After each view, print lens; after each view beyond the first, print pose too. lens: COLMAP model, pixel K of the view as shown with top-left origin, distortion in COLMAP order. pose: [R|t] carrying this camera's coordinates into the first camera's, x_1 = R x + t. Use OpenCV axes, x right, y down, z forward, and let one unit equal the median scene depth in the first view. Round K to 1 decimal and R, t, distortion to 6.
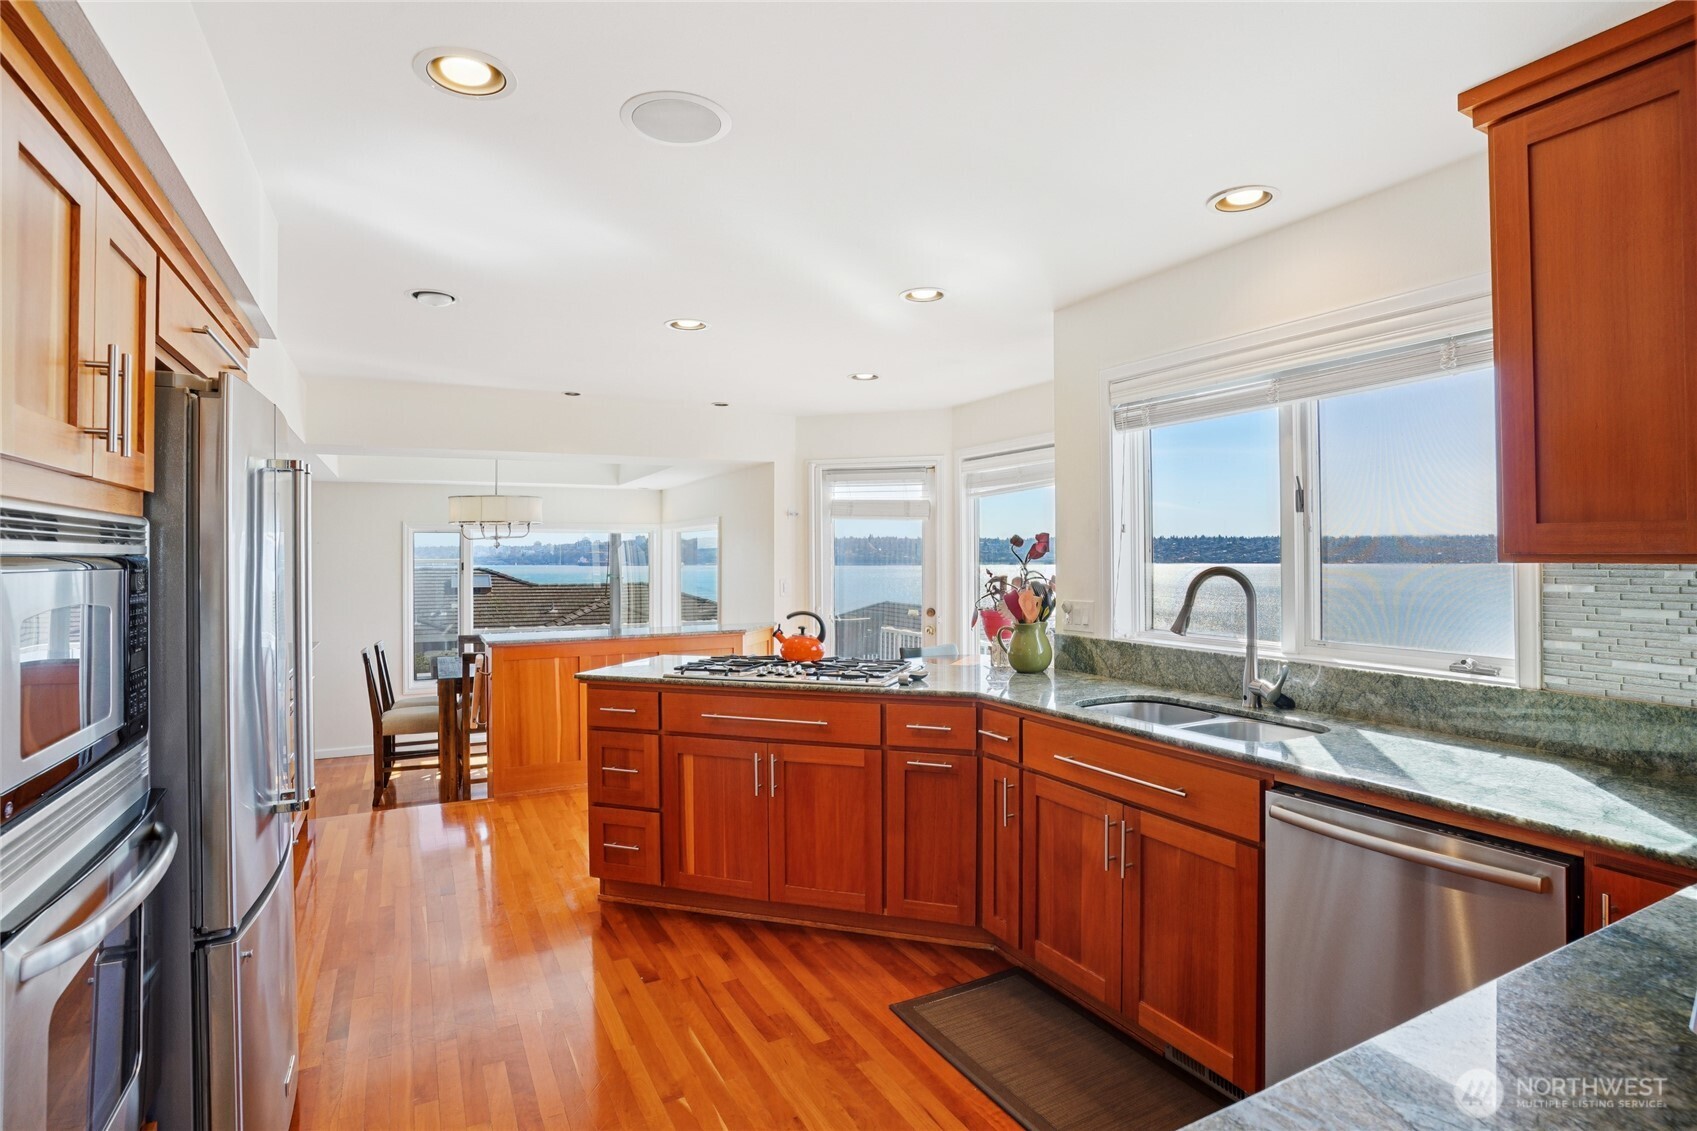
lens RADIAL K [[859.5, 0, 856.5], [0, 859.5, 556.2], [0, 0, 1]] dist [-0.085196, 0.037626]
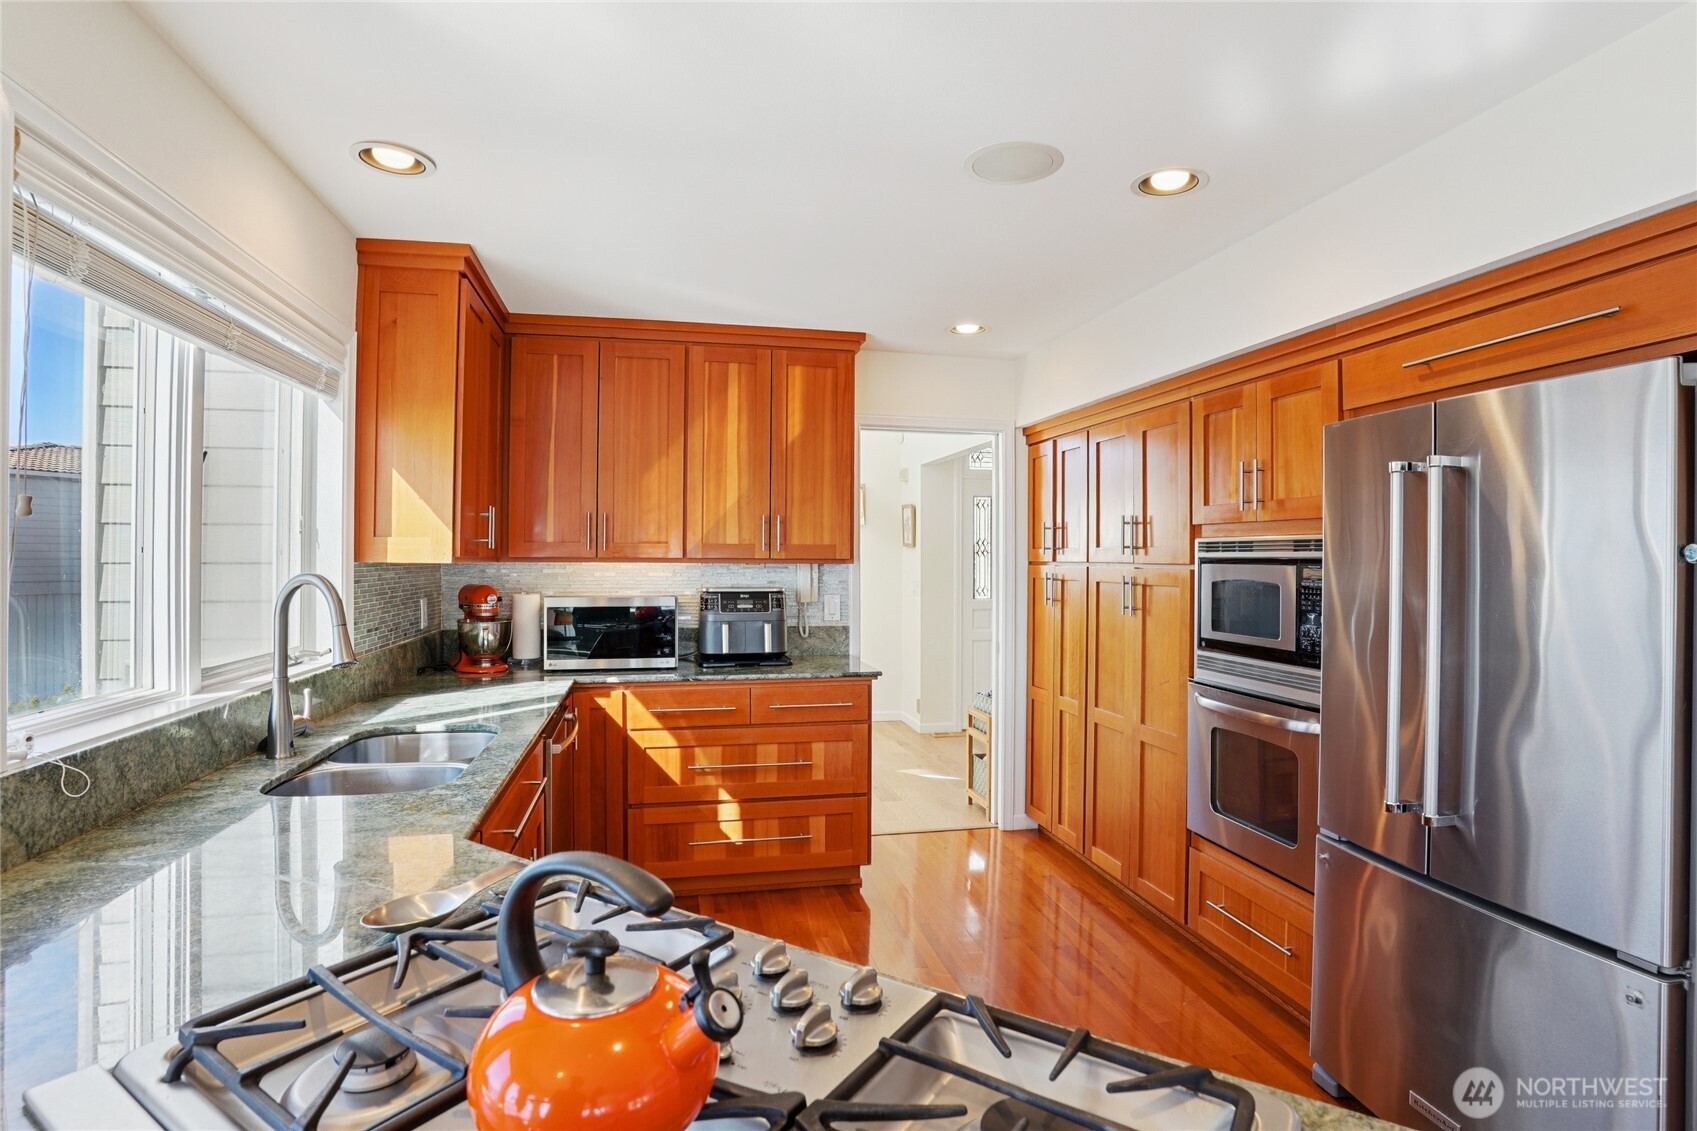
lens RADIAL K [[859.5, 0, 856.5], [0, 859.5, 556.2], [0, 0, 1]] dist [-0.085196, 0.037626]
pose [[-0.966925, -0.000470, 0.255062, -0.192403], [-0.000362, 1.000000, 0.000470, -0.002508], [-0.255062, 0.000362, -0.966925, 1.362301]]
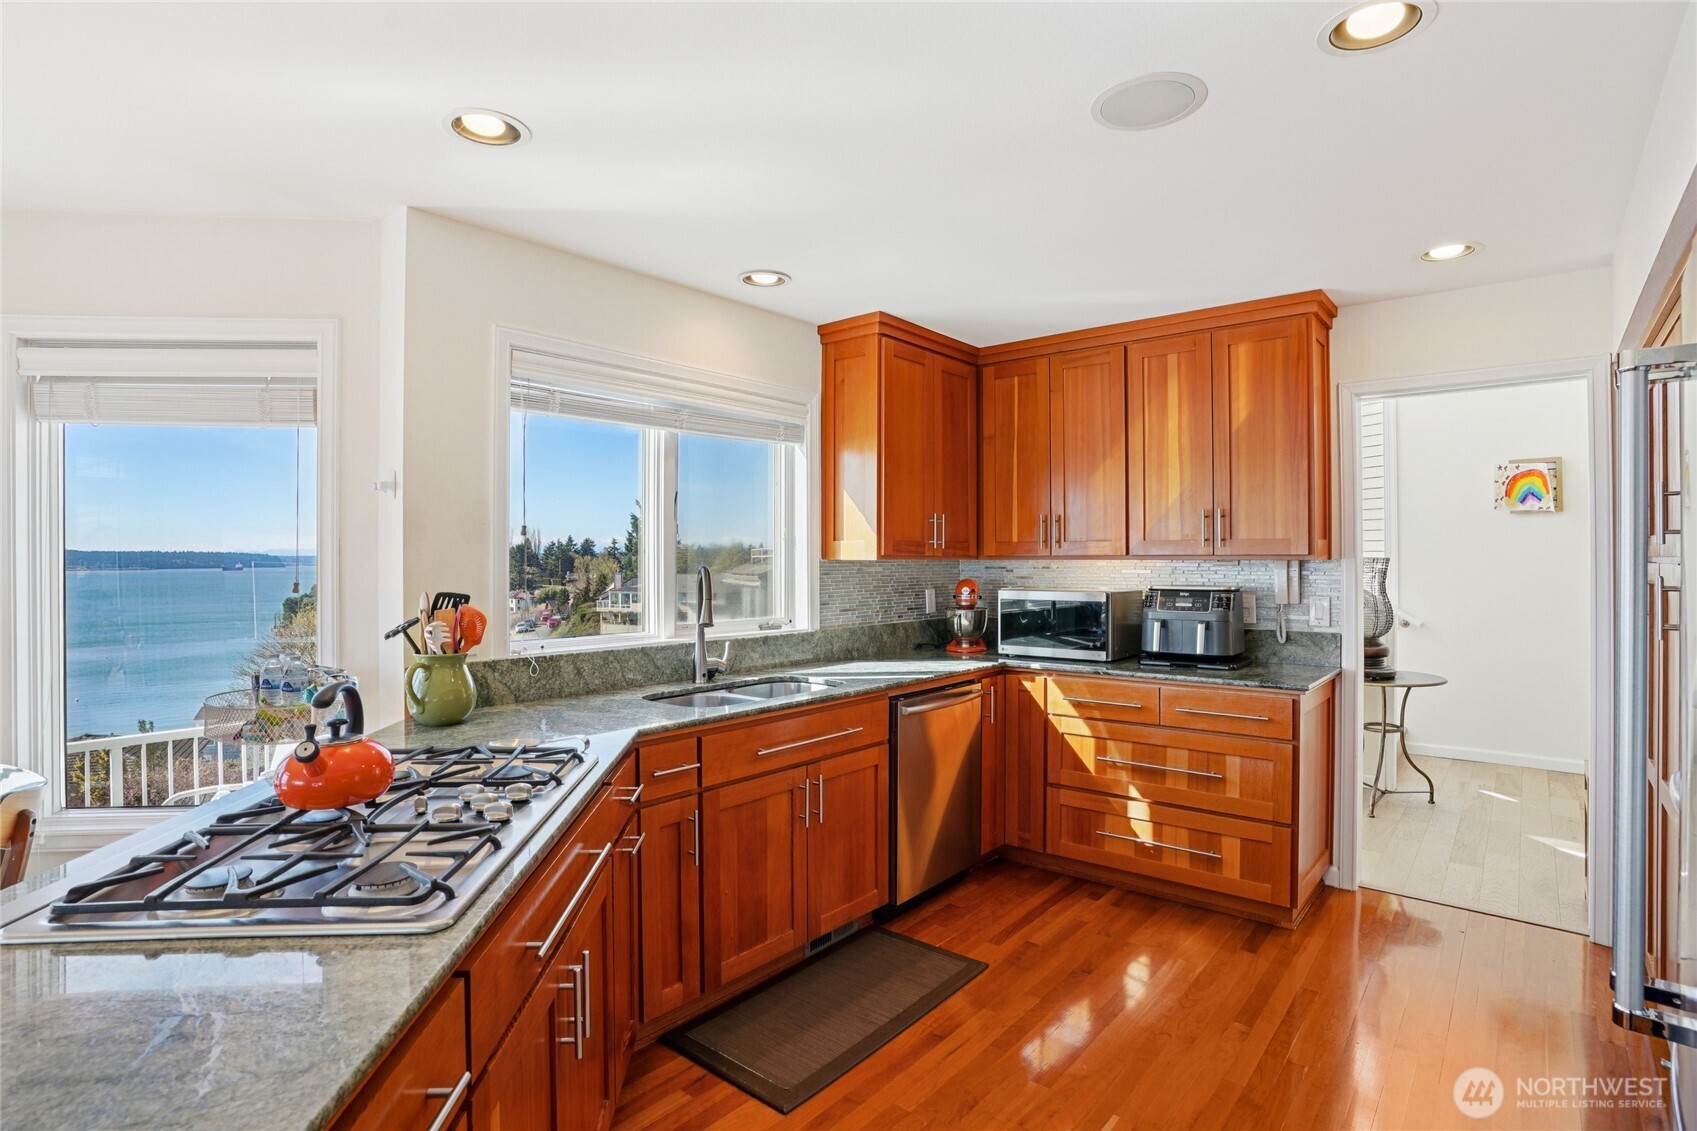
lens RADIAL K [[859.5, 0, 856.5], [0, 859.5, 556.2], [0, 0, 1]] dist [-0.085196, 0.037626]
pose [[-0.387931, 0.007587, 0.921657, -0.629097], [0.006228, 0.999965, -0.005611, 0.006810], [-0.921667, 0.003563, -0.387965, 1.084009]]
